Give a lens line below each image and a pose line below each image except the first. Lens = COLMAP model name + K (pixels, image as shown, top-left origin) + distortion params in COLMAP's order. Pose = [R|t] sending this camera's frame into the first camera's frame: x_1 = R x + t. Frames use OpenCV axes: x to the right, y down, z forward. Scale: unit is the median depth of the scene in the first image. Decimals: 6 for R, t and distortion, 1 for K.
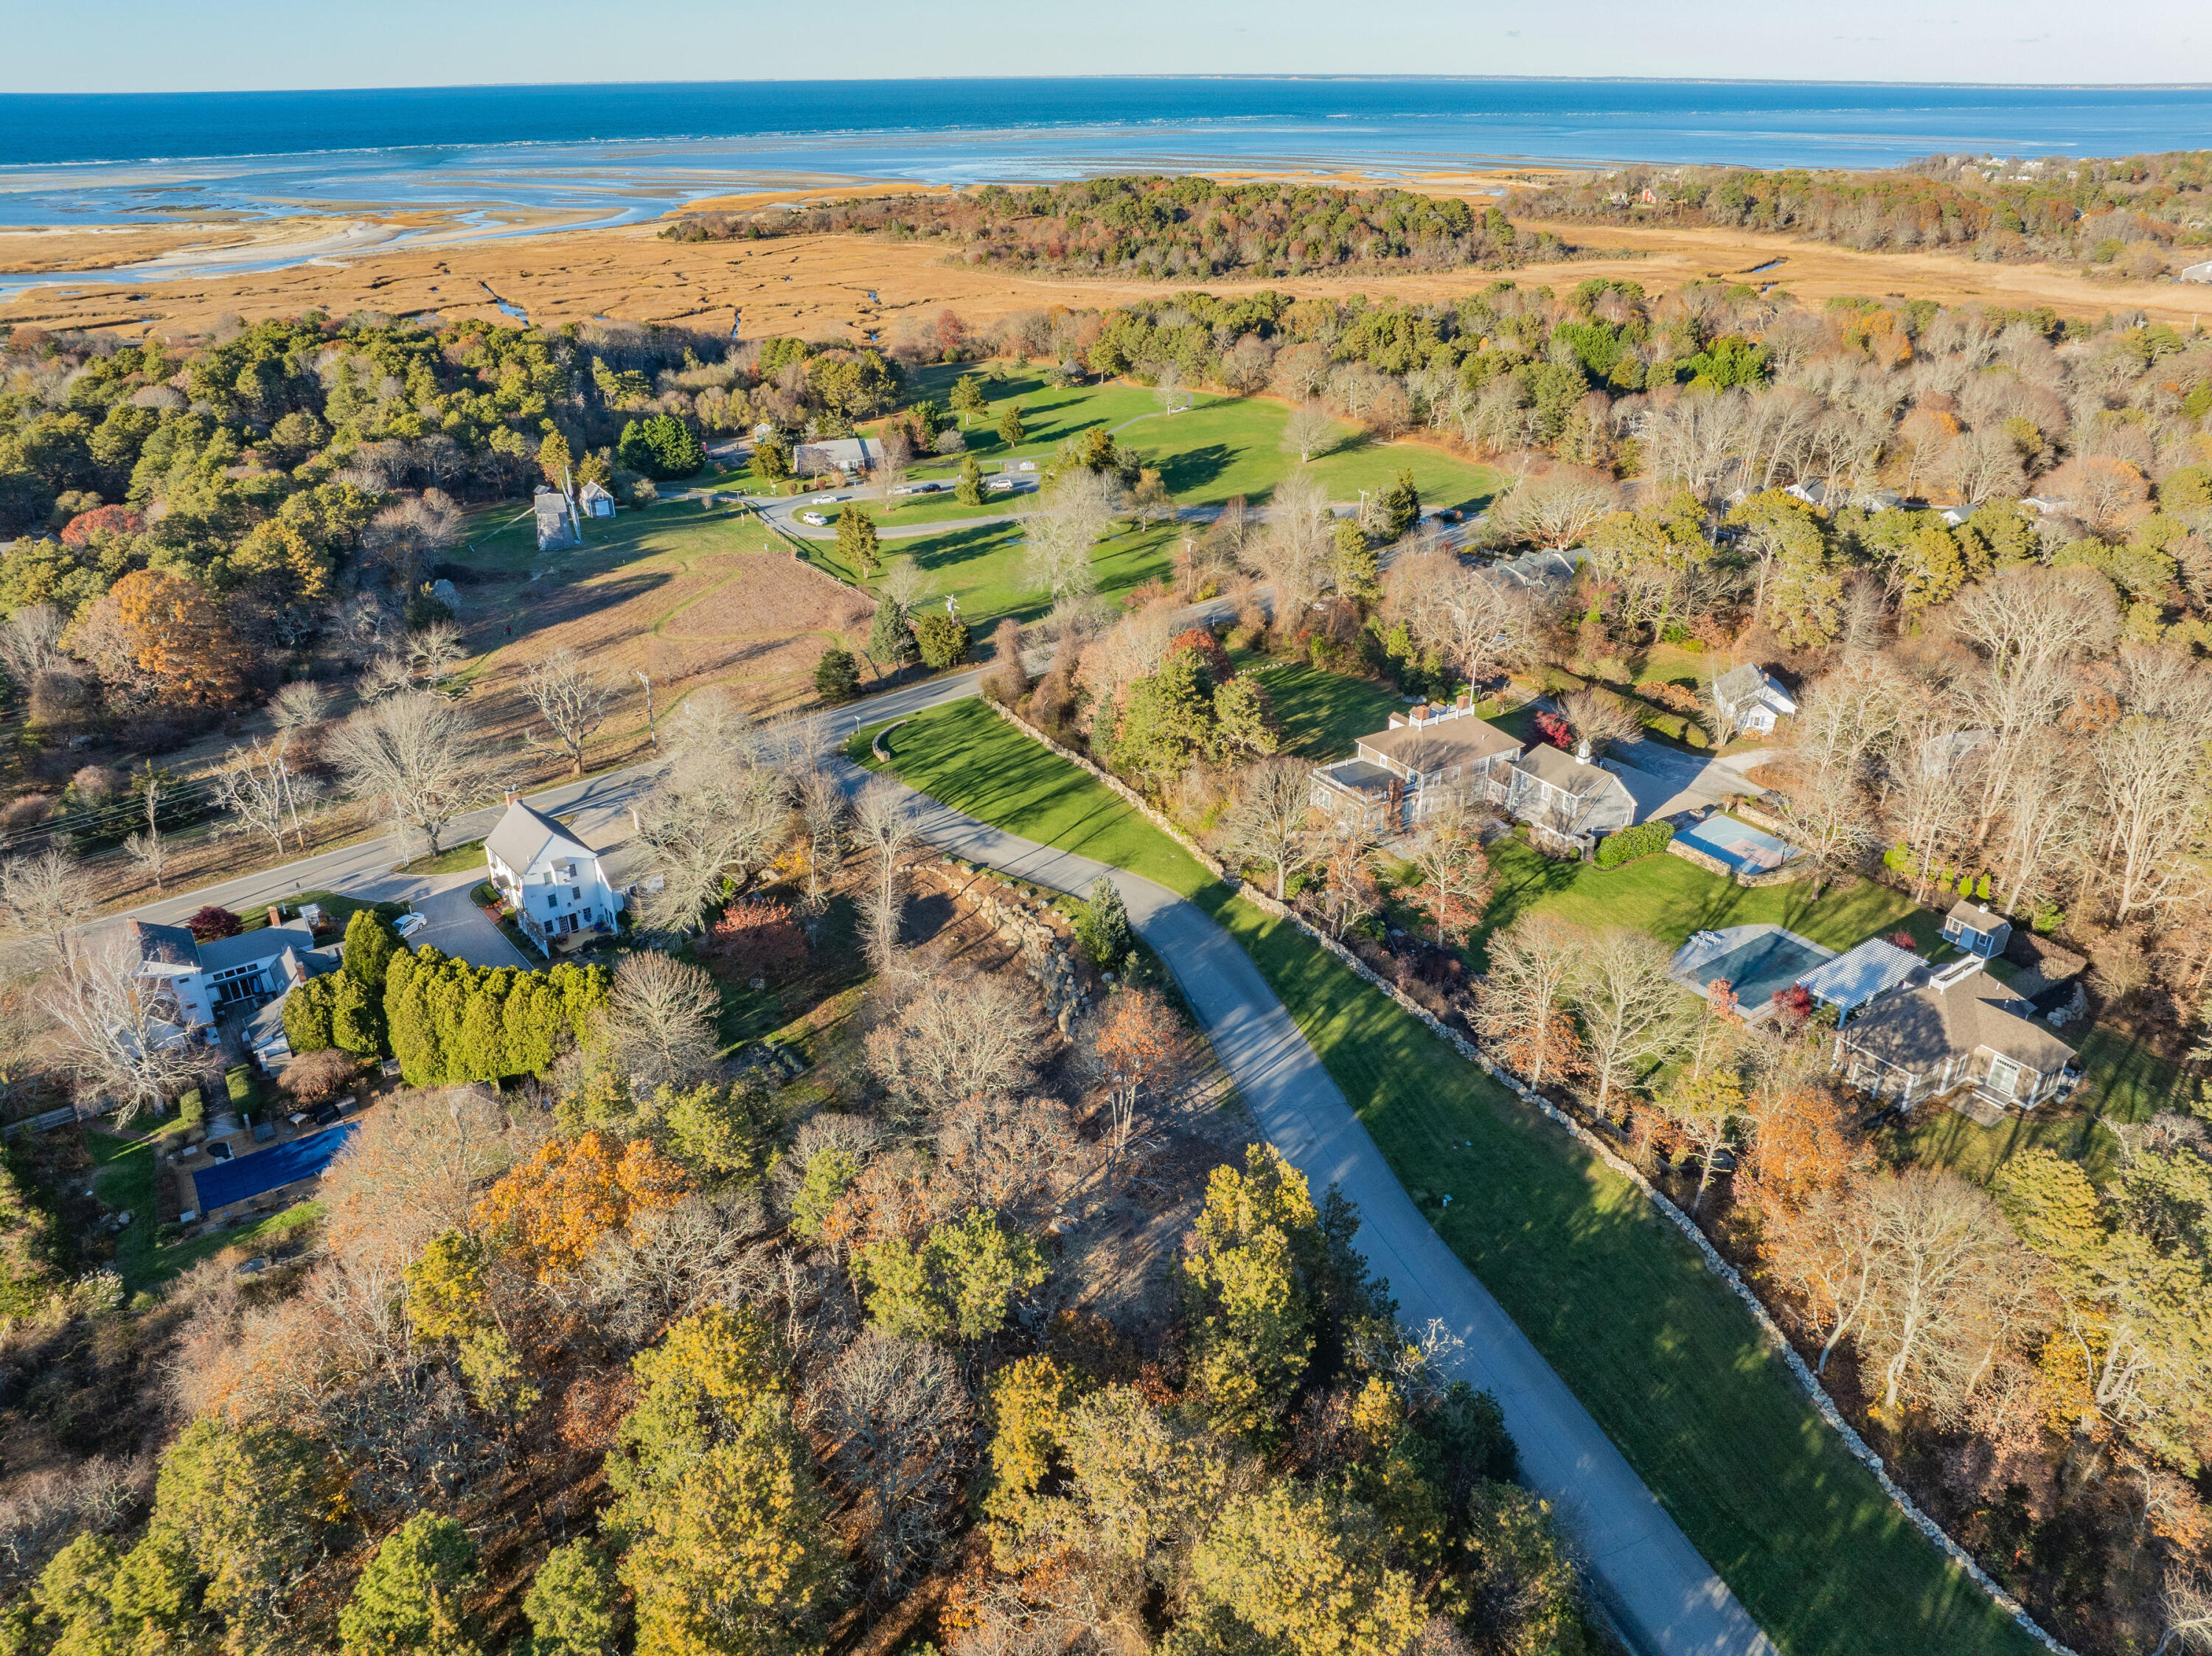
lens RADIAL K [[1612.9, 0, 1106.0], [0, 1612.9, 828.0], [0, 0, 1]] dist [-0.042282, -0.011541]
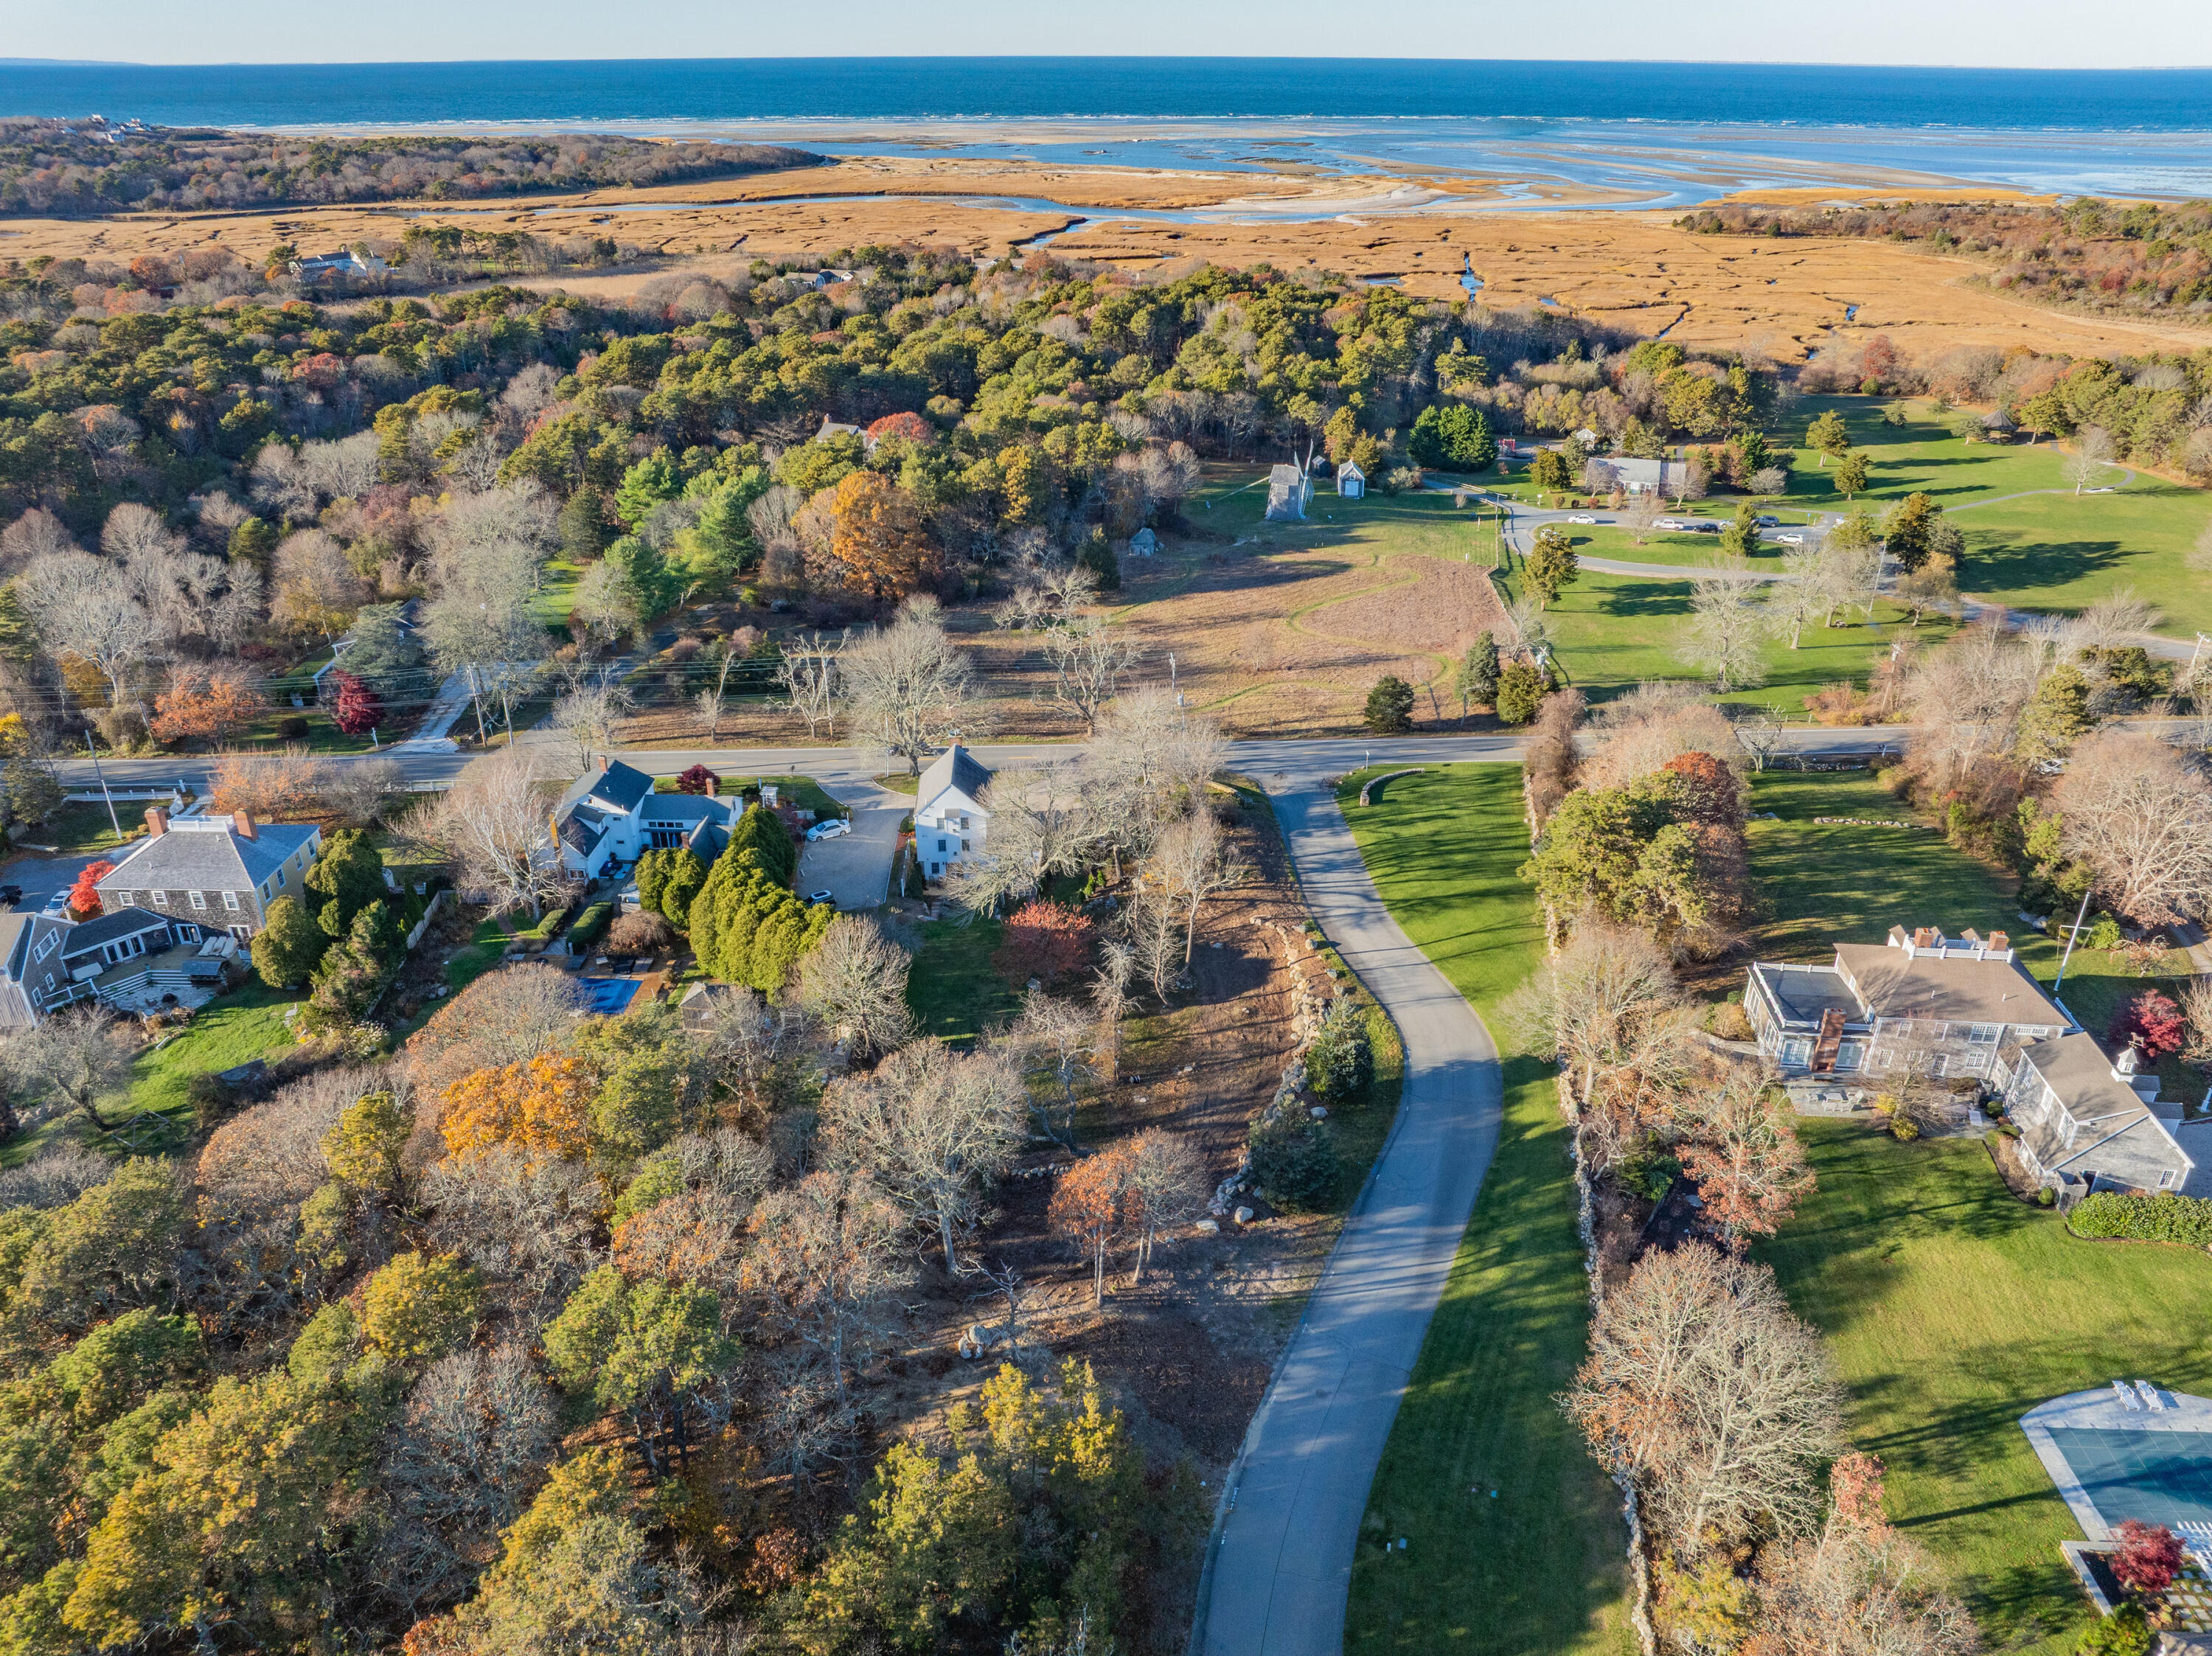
lens RADIAL K [[1606.8, 0, 1106.0], [0, 1606.8, 828.0], [0, 0, 1]] dist [-0.065191, 0.026609]
pose [[0.782187, 0.276757, -0.558202, 0.174322], [-0.268578, 0.958186, 0.098721, -0.053548], [0.562183, 0.072703, 0.823811, 0.111679]]
